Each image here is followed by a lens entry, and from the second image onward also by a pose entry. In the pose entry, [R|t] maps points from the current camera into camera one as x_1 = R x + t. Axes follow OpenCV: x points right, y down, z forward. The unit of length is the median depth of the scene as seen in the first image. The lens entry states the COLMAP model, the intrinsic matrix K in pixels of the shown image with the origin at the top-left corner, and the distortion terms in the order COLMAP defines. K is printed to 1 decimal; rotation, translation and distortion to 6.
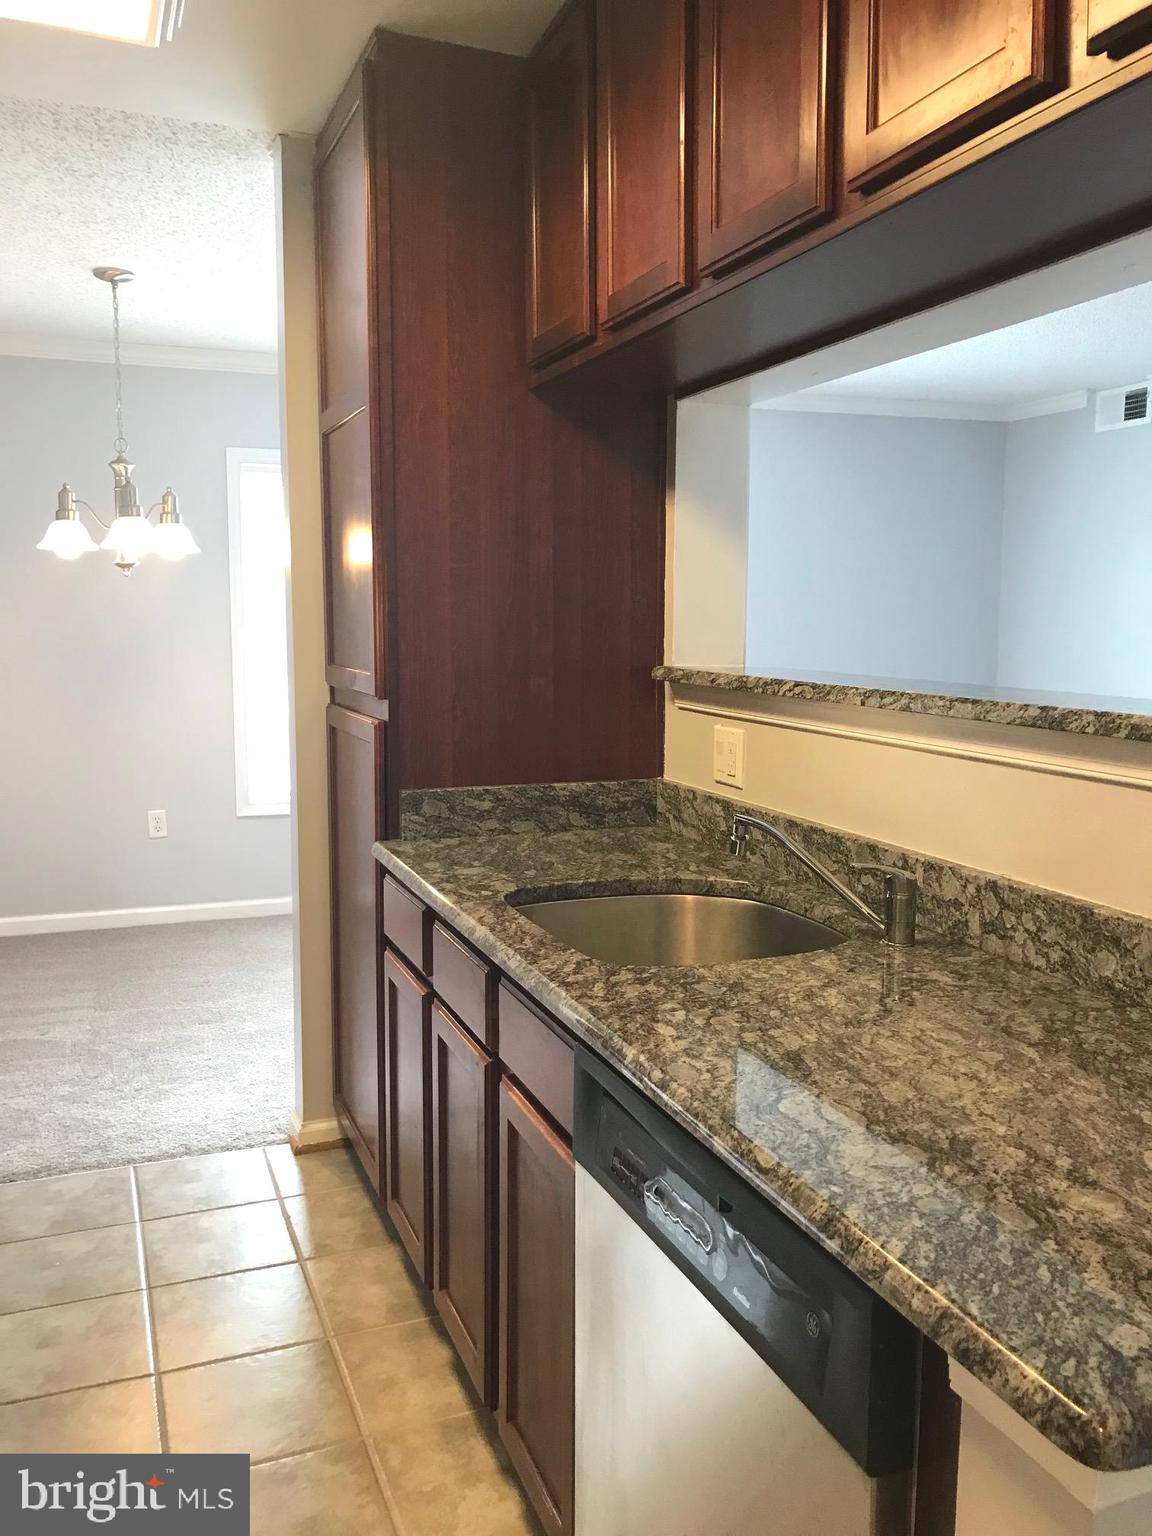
lens RADIAL K [[1260.1, 0, 580.8], [0, 1260.1, 769.5], [0, 0, 1]] dist [0.015357, -0.018900]
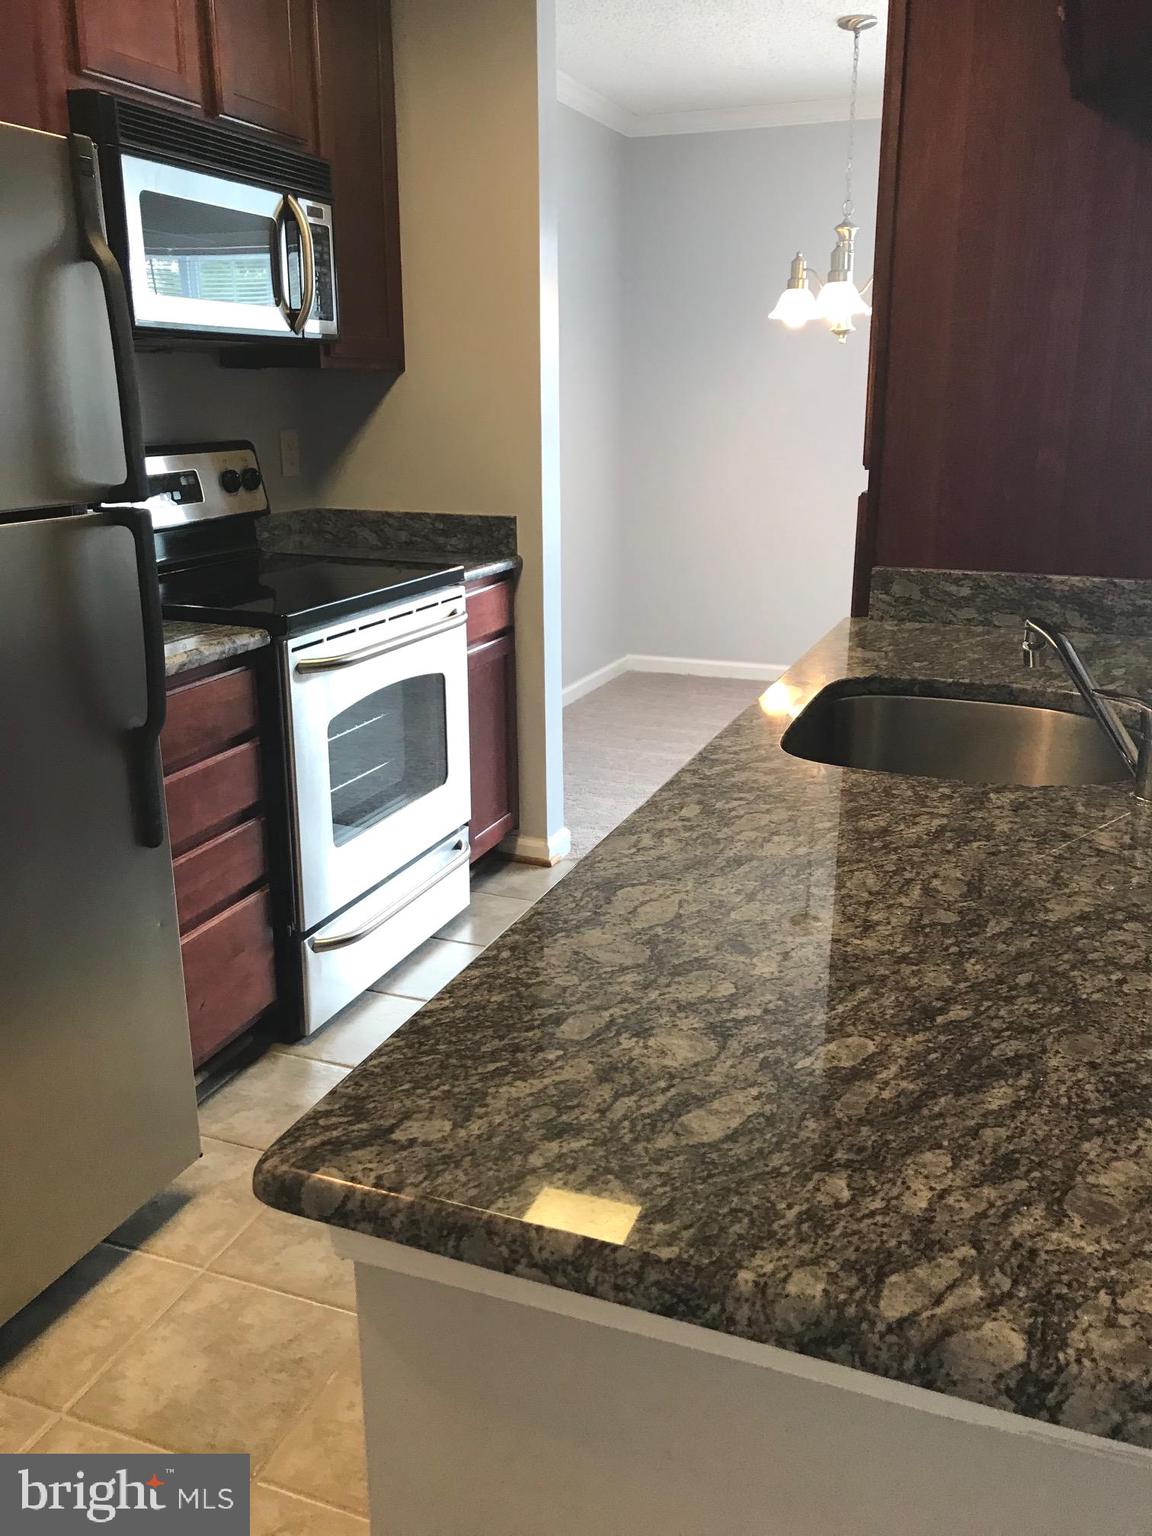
lens RADIAL K [[1260.1, 0, 571.8], [0, 1260.1, 763.8], [0, 0, 1]] dist [0.015357, -0.018900]
pose [[0.733185, 0.189450, -0.653107, 0.725226], [-0.077531, 0.977435, 0.196492, -0.016232], [0.675595, -0.093429, 0.731329, 0.259790]]
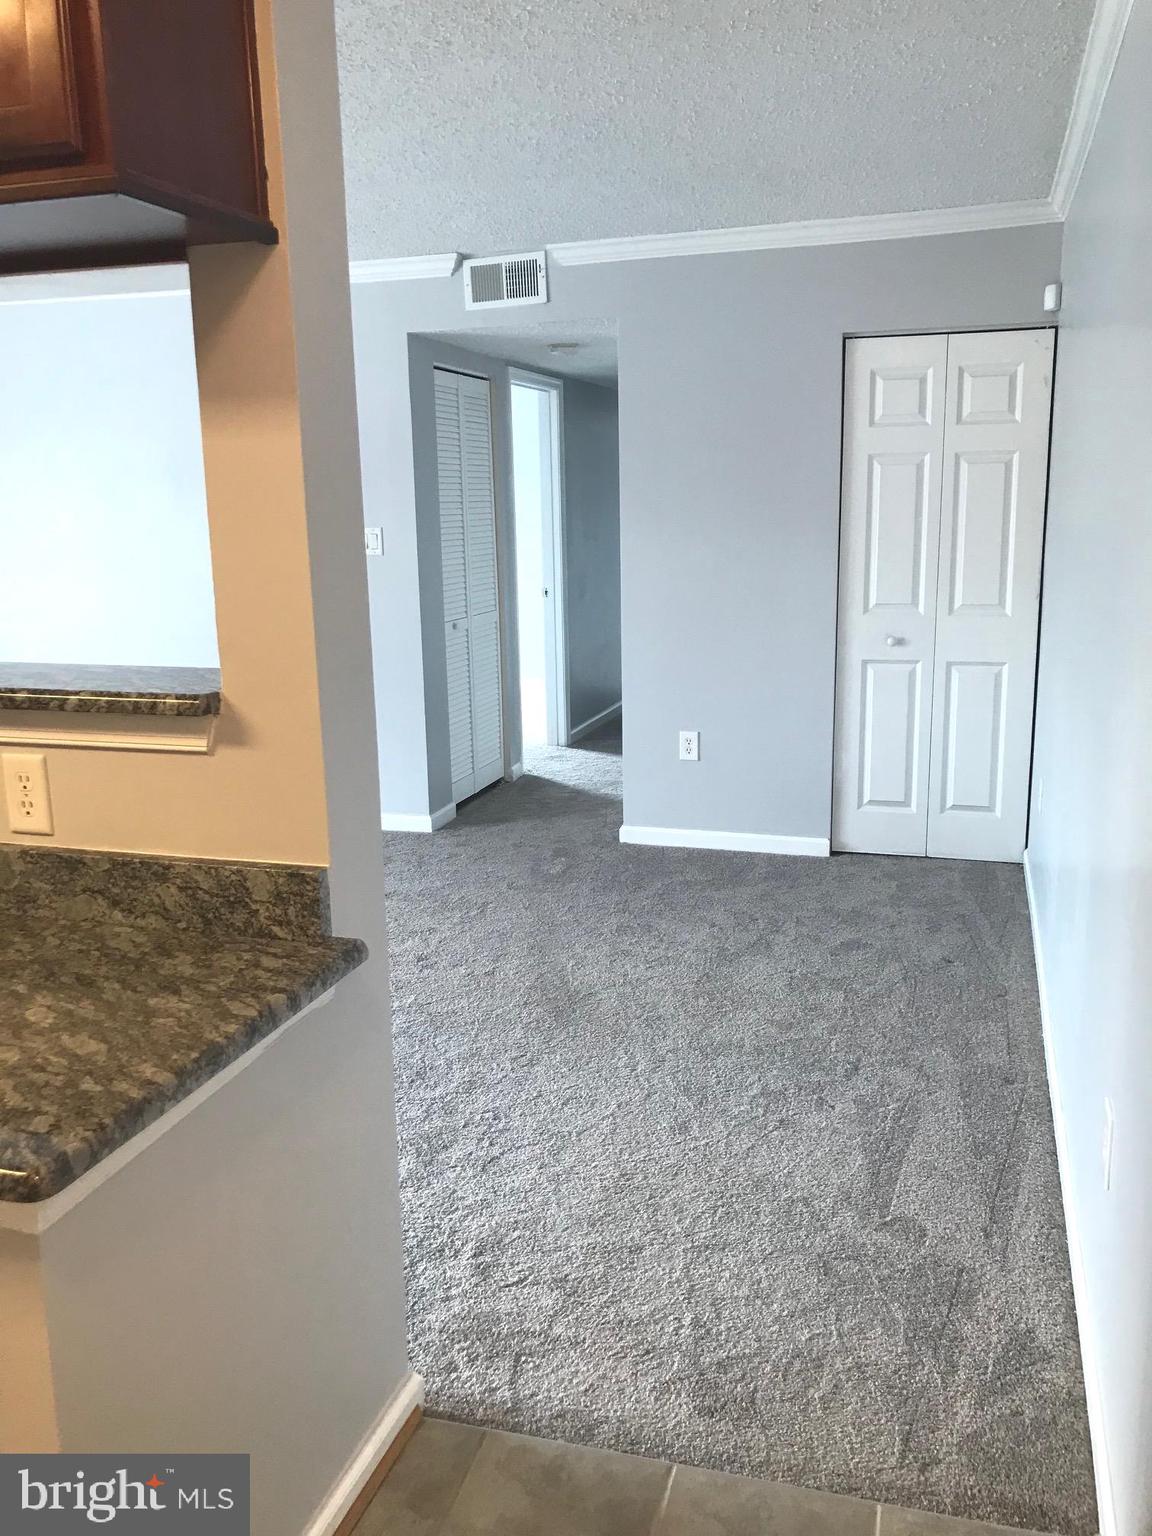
lens RADIAL K [[1260.1, 0, 580.3], [0, 1260.1, 755.1], [0, 0, 1]] dist [0.015357, -0.018900]
pose [[0.619371, -0.170173, 0.766434, -0.173648], [0.118094, 0.985313, 0.123338, -0.068561], [-0.776166, 0.014119, 0.630370, -0.320209]]
